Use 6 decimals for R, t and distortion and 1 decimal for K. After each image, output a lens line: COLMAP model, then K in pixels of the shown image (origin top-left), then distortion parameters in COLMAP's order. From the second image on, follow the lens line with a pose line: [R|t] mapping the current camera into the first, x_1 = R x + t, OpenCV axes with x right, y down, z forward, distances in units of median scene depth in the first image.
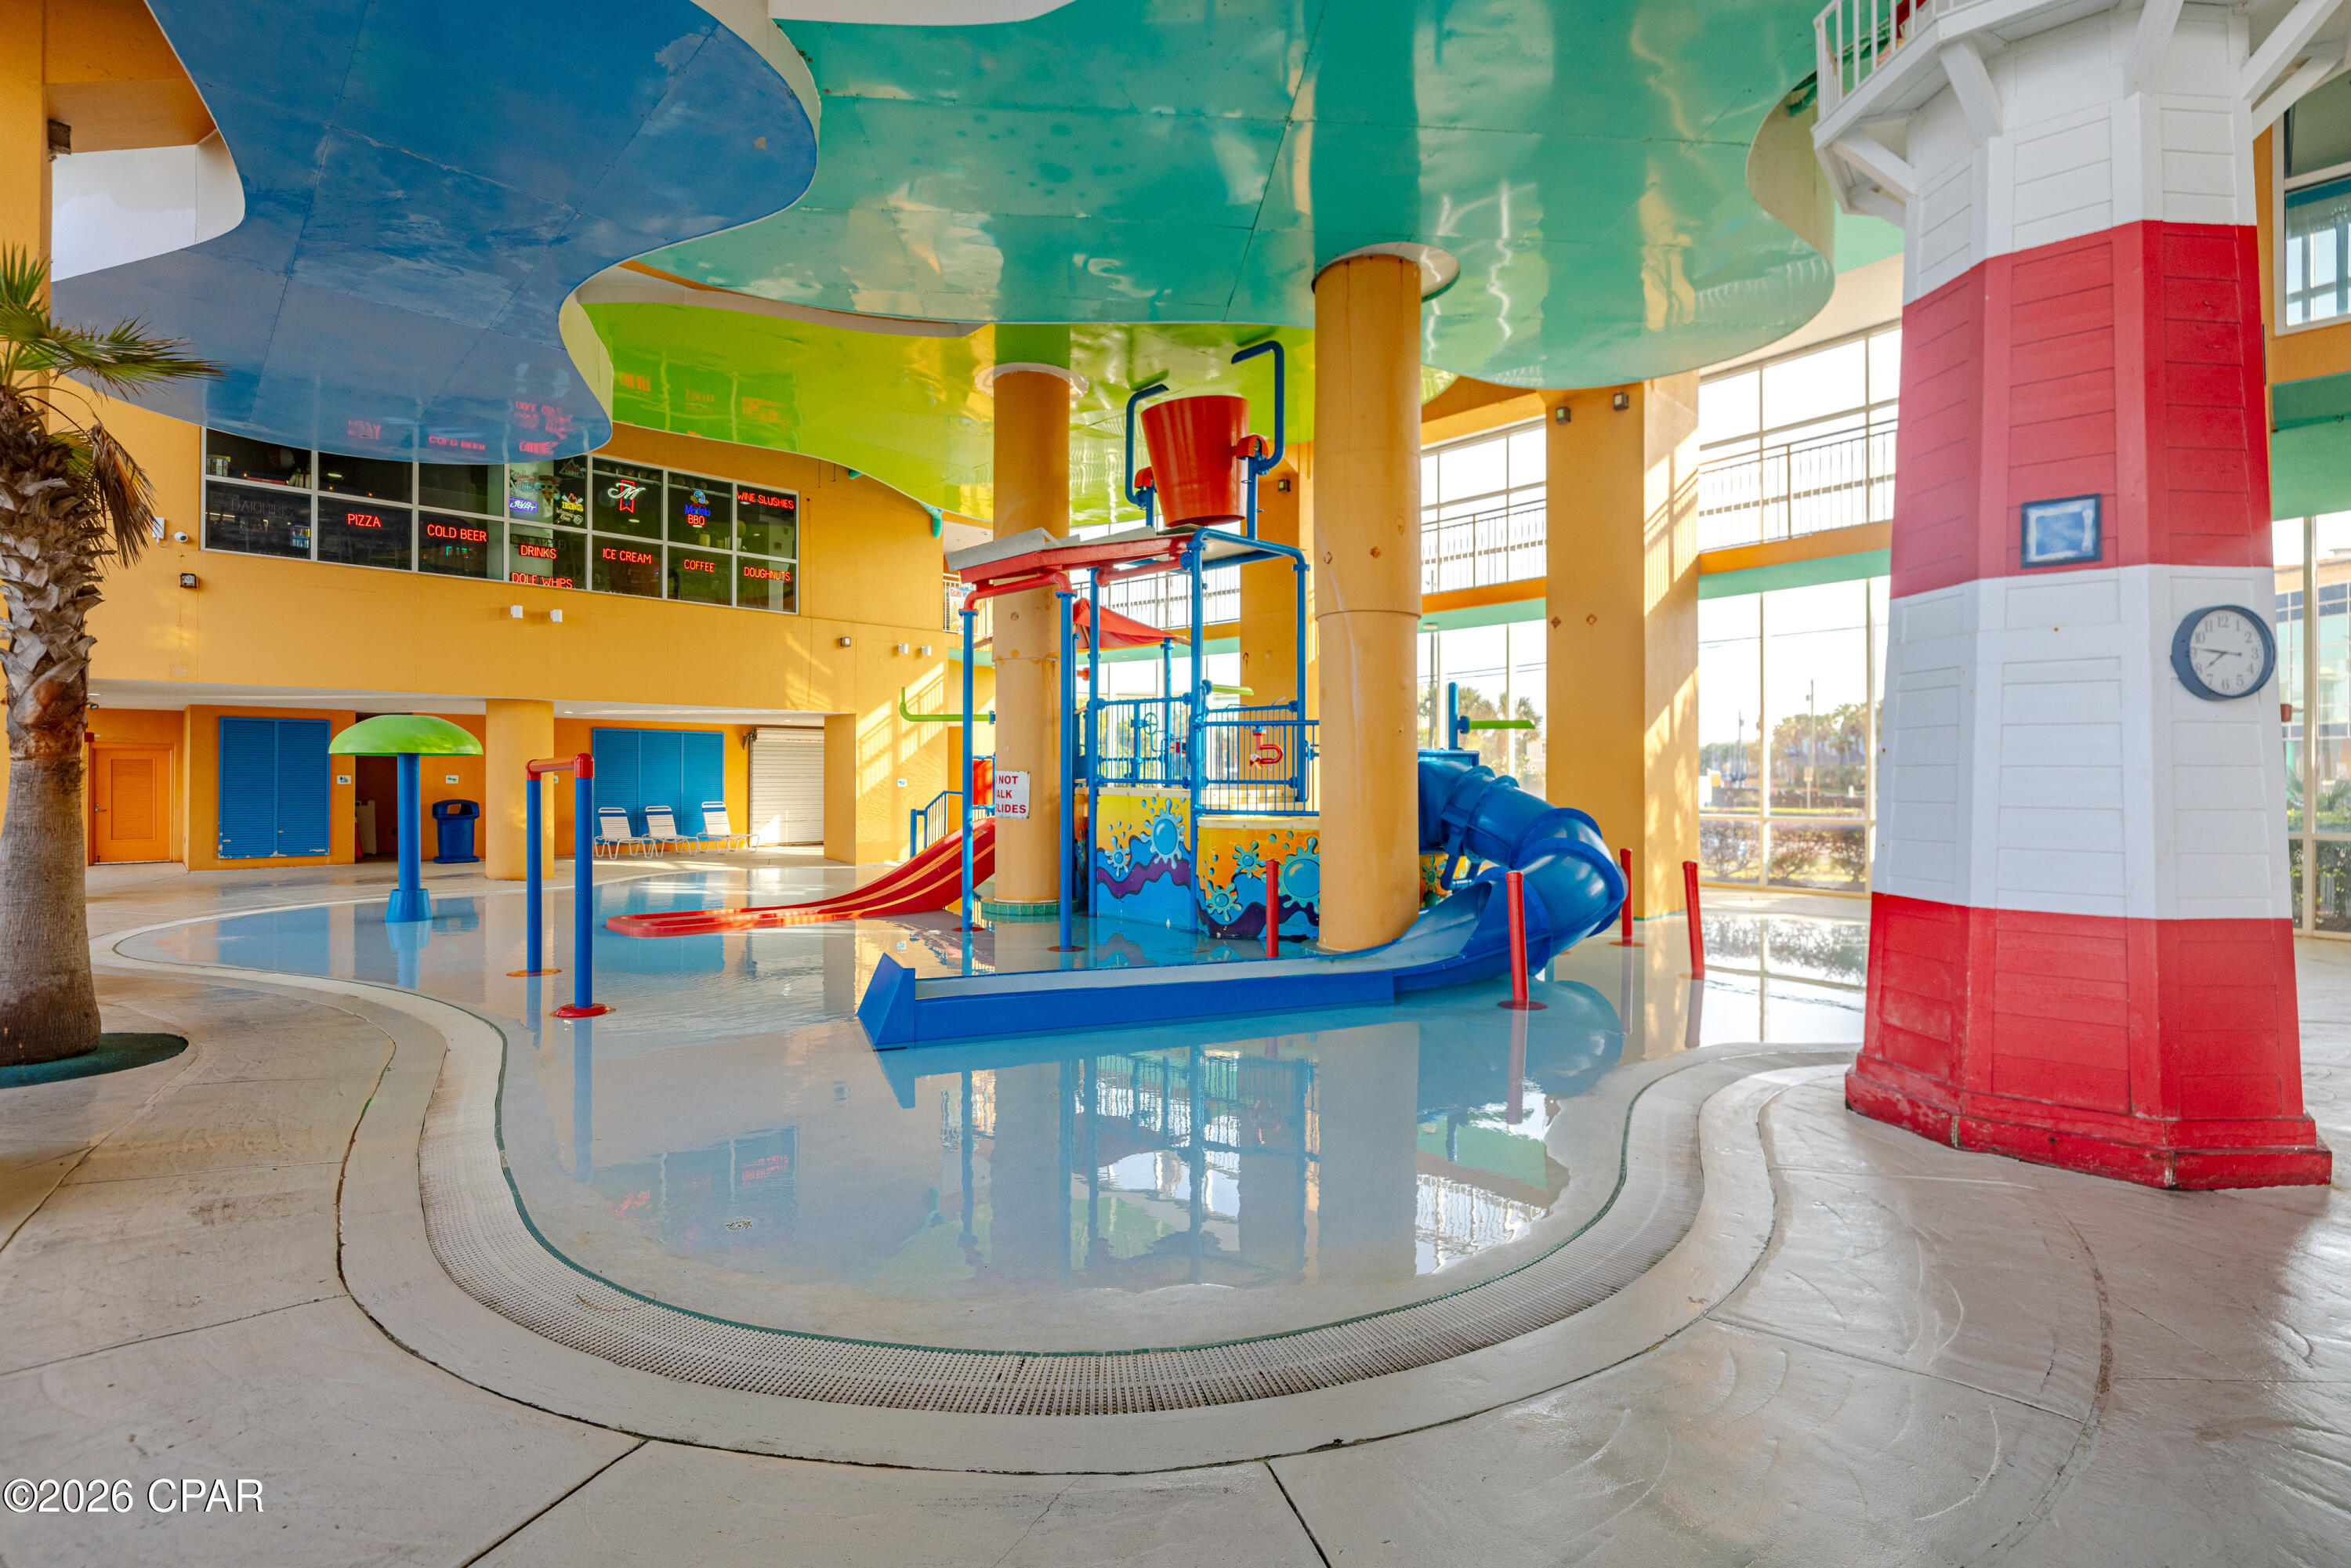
lens RADIAL K [[1098.1, 0, 1170.1], [0, 1098.1, 774.1], [0, 0, 1]] dist [-0.009068, 0.001289]
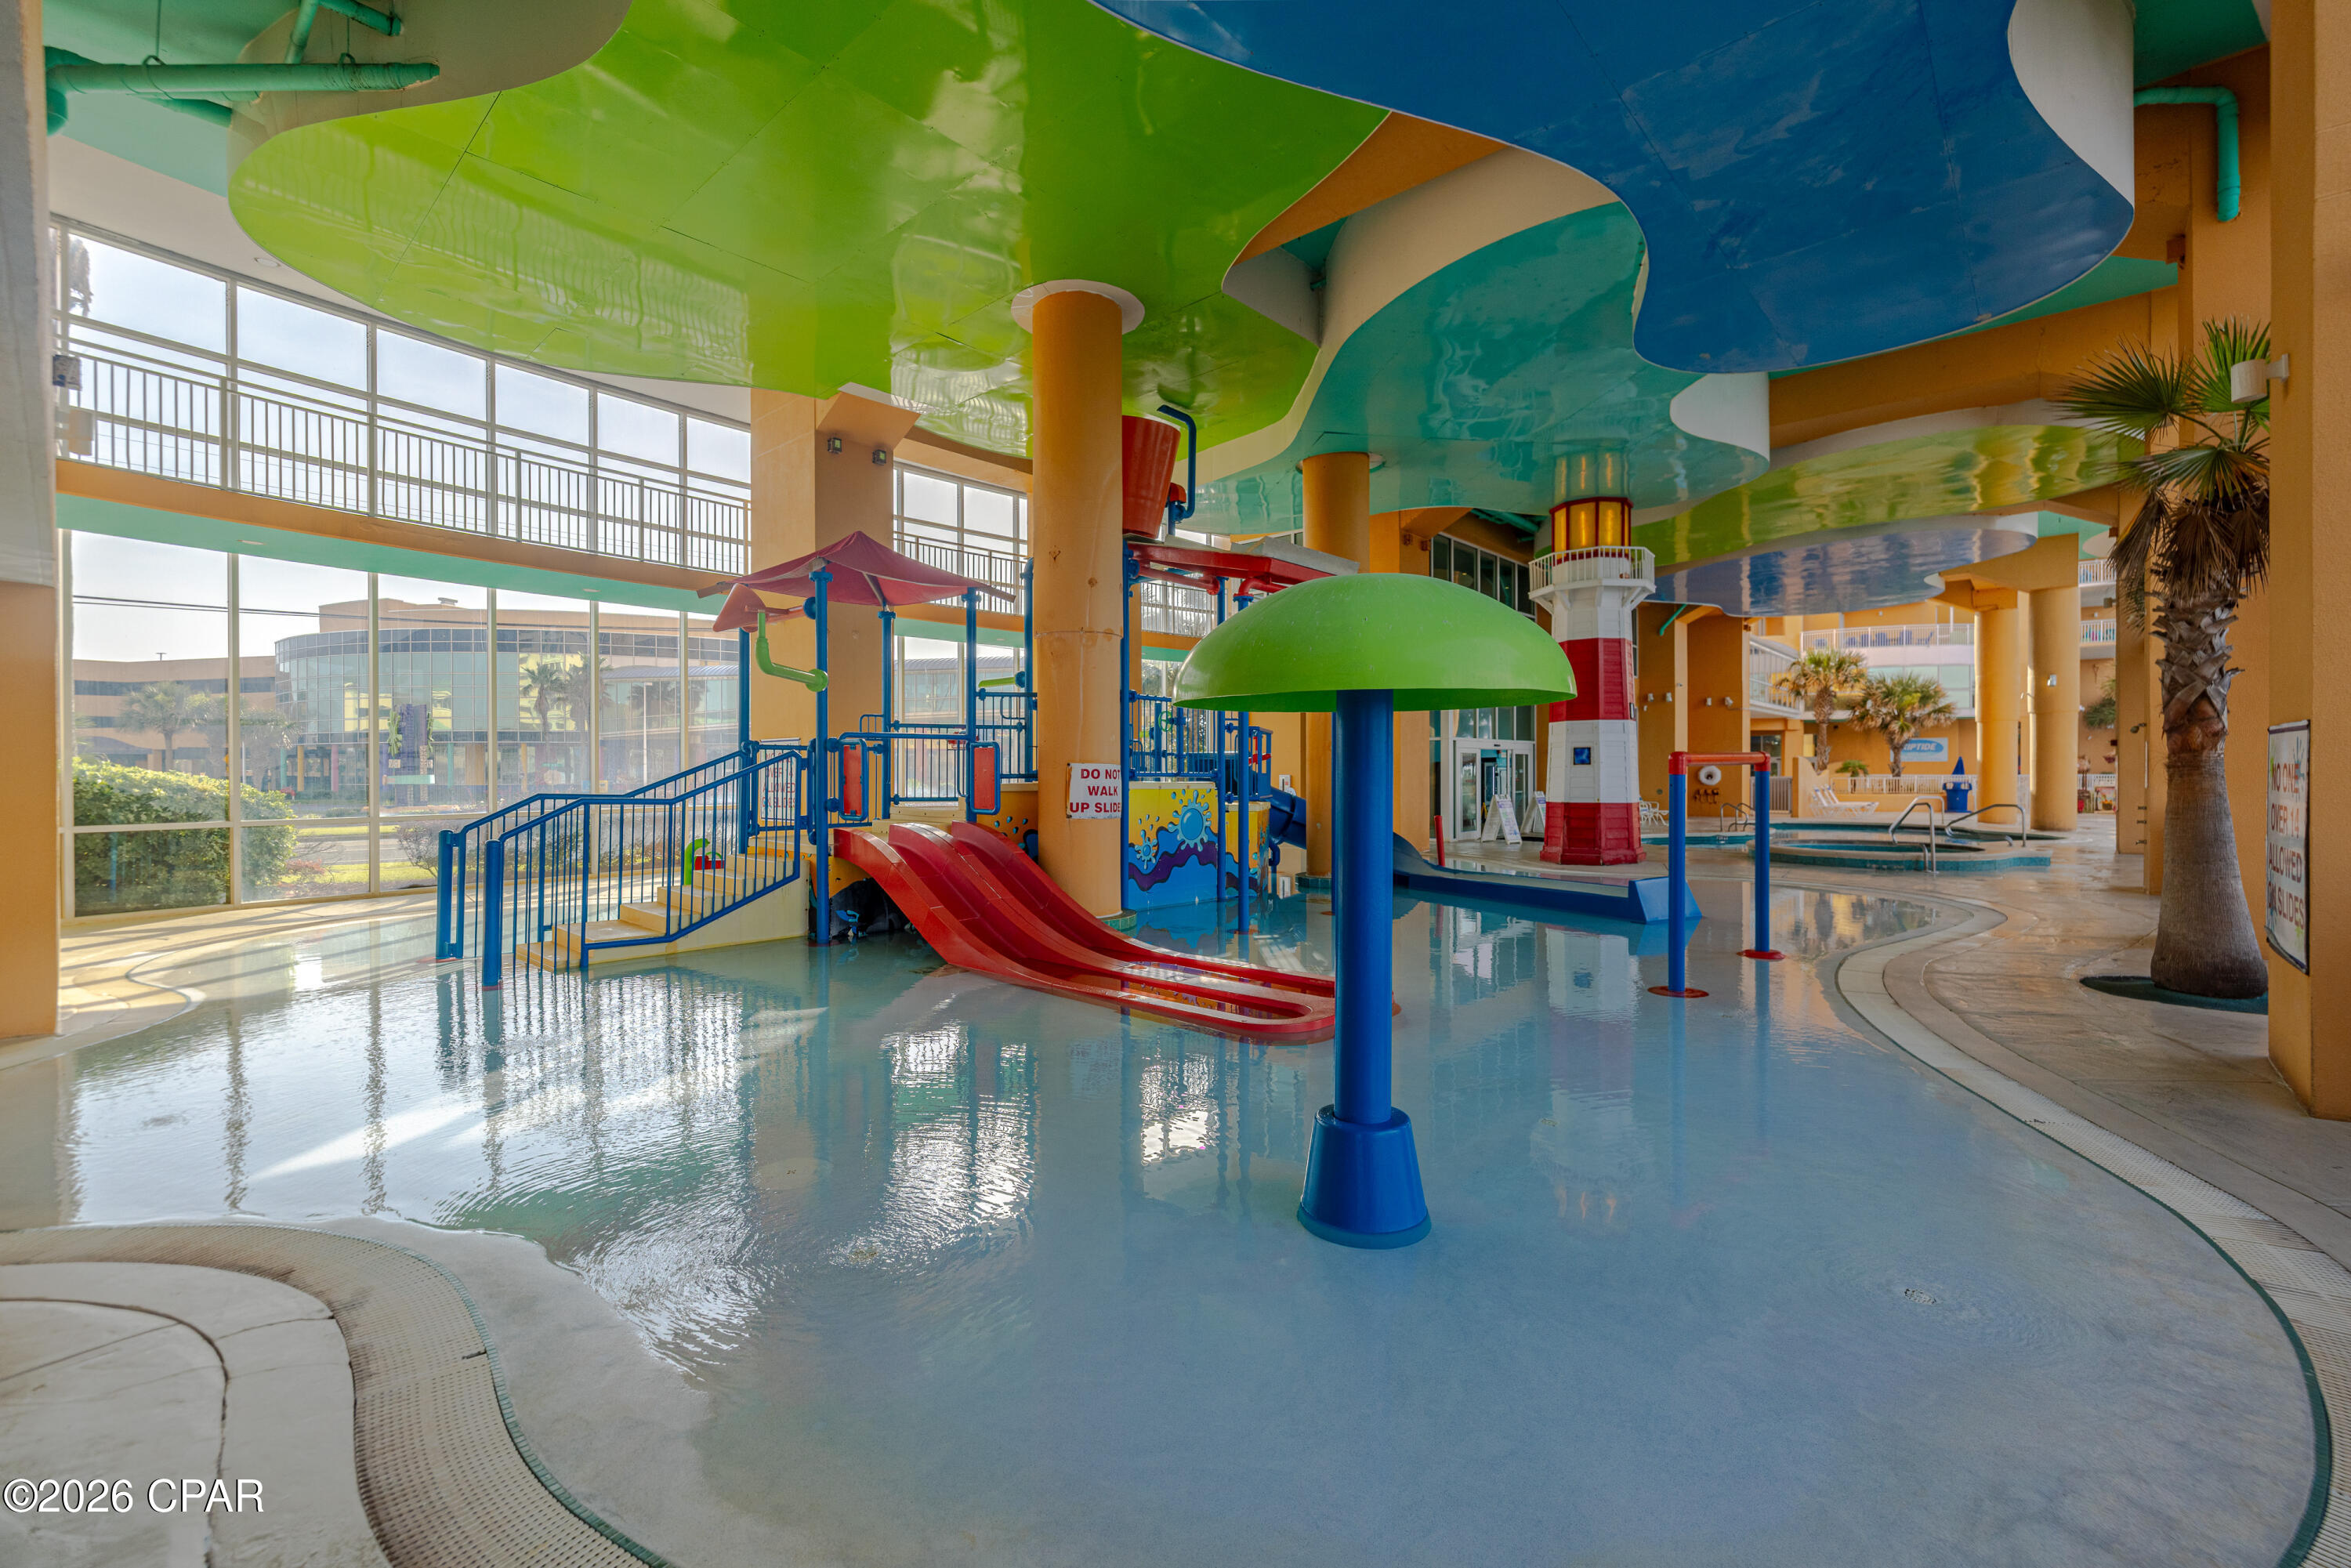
lens RADIAL K [[973.7, 0, 1177.3], [0, 973.7, 772.7], [0, 0, 1]] dist [-0.014039, 0.000553]
pose [[-0.061744, -0.007491, 0.998064, -0.797876], [0.001714, 0.999970, 0.007611, -0.003410], [-0.998091, 0.002181, -0.061729, 0.850639]]
